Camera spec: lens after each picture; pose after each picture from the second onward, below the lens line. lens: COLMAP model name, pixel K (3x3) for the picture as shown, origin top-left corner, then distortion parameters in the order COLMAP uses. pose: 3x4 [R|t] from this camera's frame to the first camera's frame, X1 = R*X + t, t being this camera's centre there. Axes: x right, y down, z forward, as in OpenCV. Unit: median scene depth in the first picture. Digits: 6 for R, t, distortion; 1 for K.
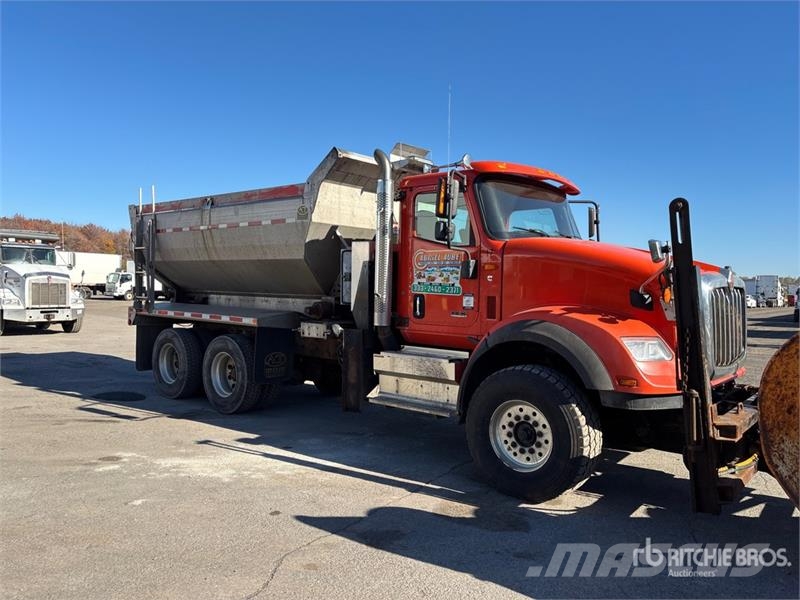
lens RADIAL K [[577.7, 0, 397.8], [0, 577.7, 306.0], [0, 0, 1]] dist [0.031865, -0.010238]
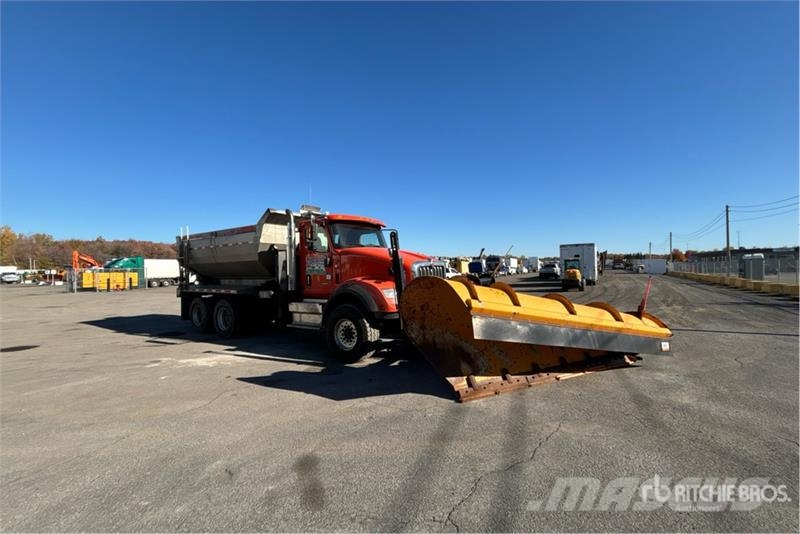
lens RADIAL K [[307.9, 0, 394.7], [0, 307.9, 262.7], [0, 0, 1]] dist [-0.004194, -0.000233]
pose [[0.990089, -0.041819, 0.134070, 0.204271], [0.049174, 0.997434, -0.052027, 0.011010], [-0.131550, 0.058104, 0.989605, -0.192762]]
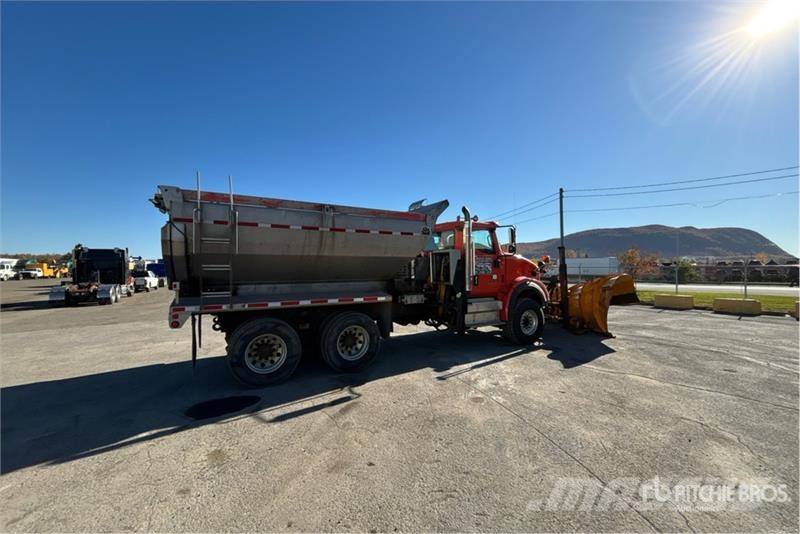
lens RADIAL K [[307.9, 0, 398.0], [0, 307.9, 263.3], [0, 0, 1]] dist [-0.004194, -0.000233]
pose [[0.384315, -0.003513, 0.923195, -1.169159], [0.047079, 0.998766, -0.015798, -0.059551], [-0.922001, 0.049535, 0.384007, 0.819424]]
